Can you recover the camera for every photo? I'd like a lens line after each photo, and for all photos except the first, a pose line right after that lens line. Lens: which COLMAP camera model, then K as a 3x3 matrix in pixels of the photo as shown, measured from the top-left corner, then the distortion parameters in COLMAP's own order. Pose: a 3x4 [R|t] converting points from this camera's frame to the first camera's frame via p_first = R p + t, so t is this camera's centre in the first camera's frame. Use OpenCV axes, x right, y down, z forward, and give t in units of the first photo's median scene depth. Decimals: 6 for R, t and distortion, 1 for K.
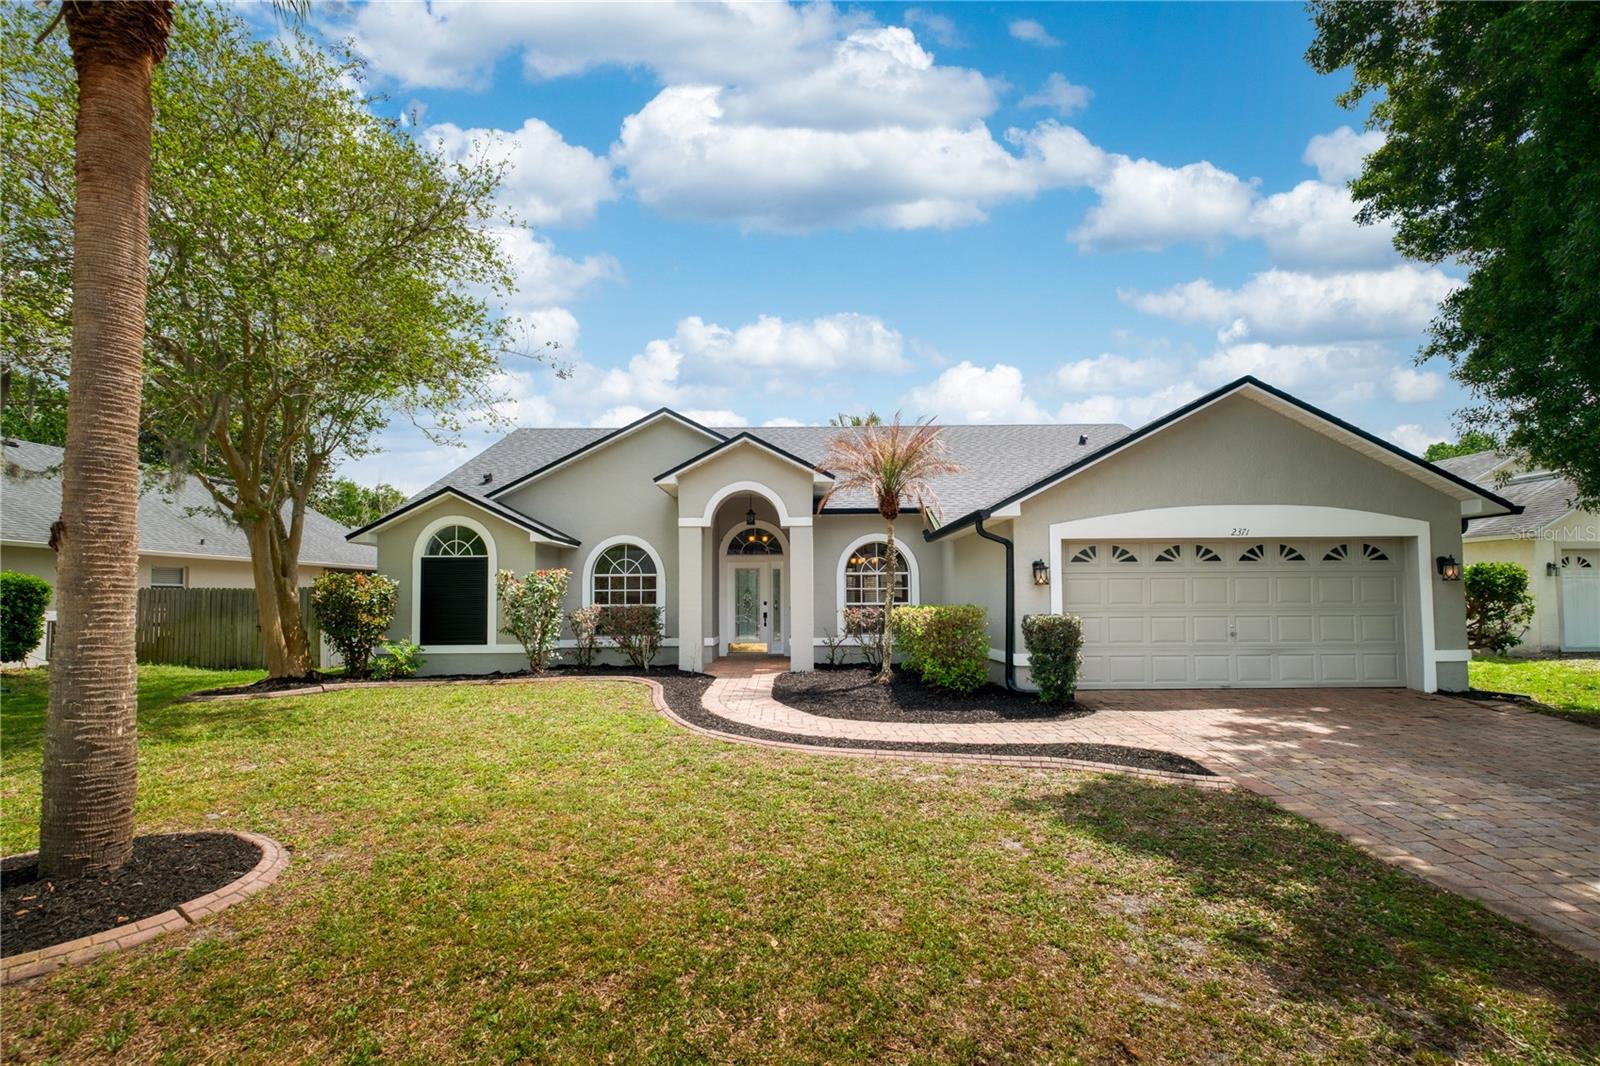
lens RADIAL K [[773.2, 0, 793.6], [0, 773.2, 527.8], [0, 0, 1]] dist [0.008799, -0.006441]
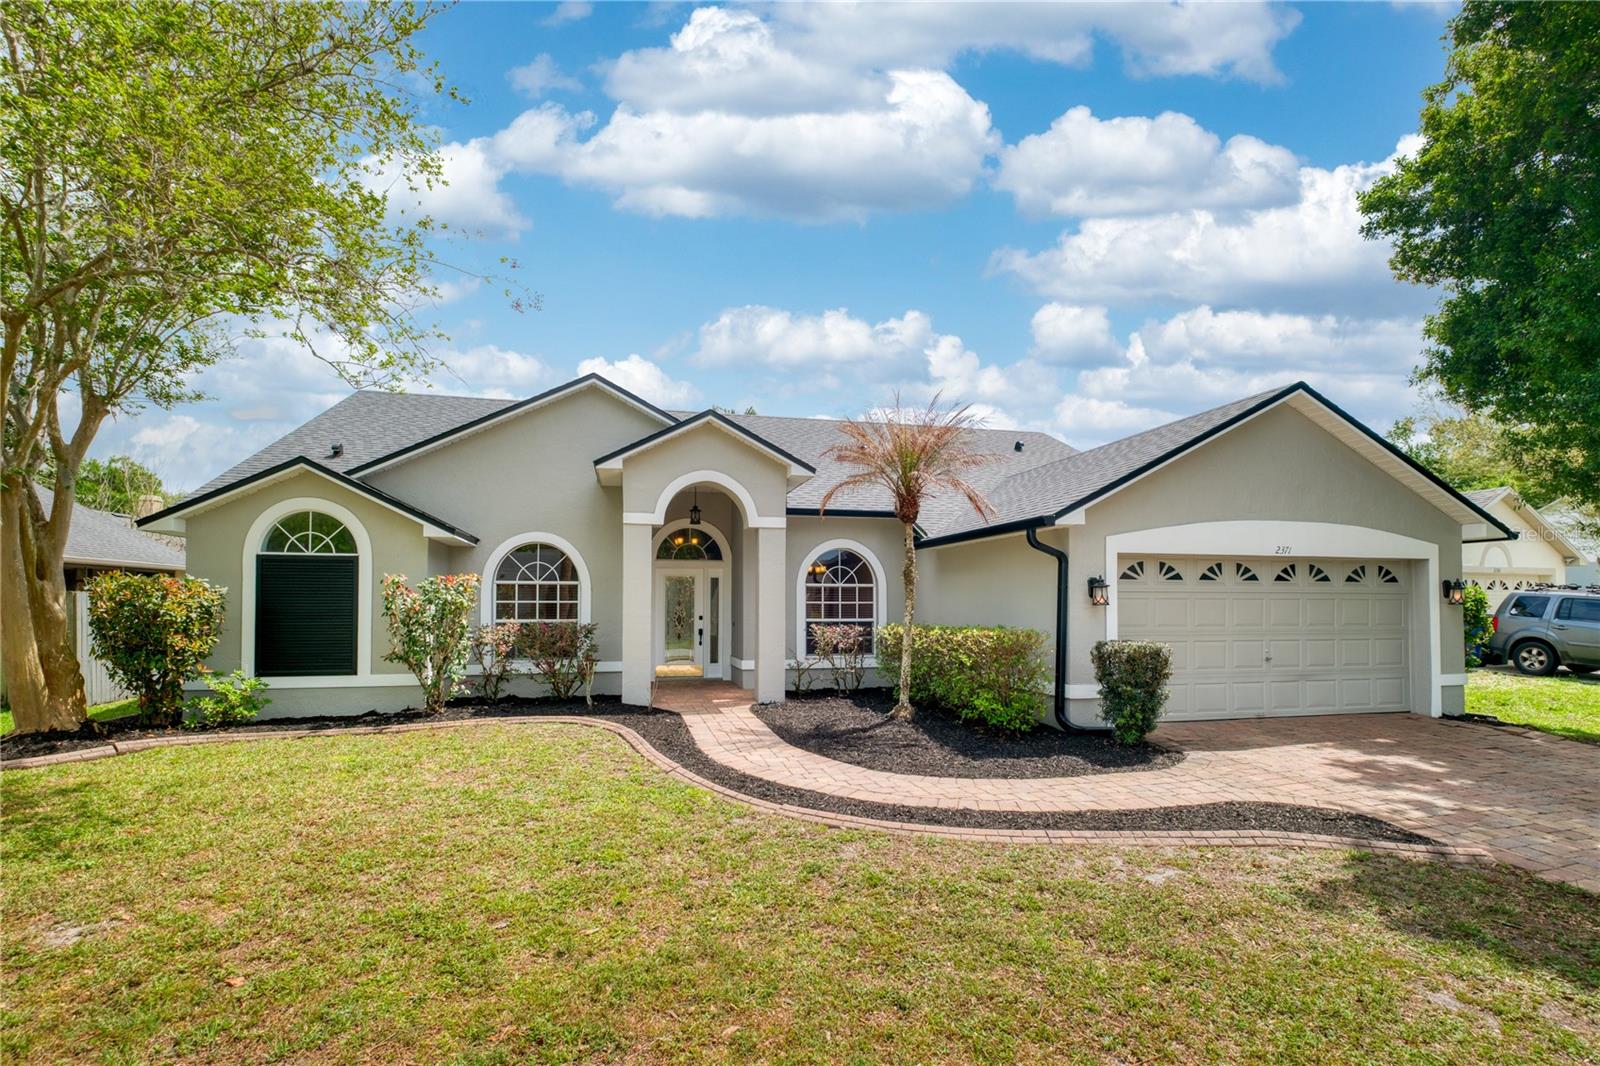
lens RADIAL K [[786.3, 0, 798.9], [0, 786.3, 551.7], [0, 0, 1]] dist [0.010289, -0.012423]
pose [[0.969950, 0.025661, 0.241949, -0.190298], [-0.032039, 0.999234, 0.022464, 0.003970], [-0.241187, -0.029541, 0.970029, 0.193266]]
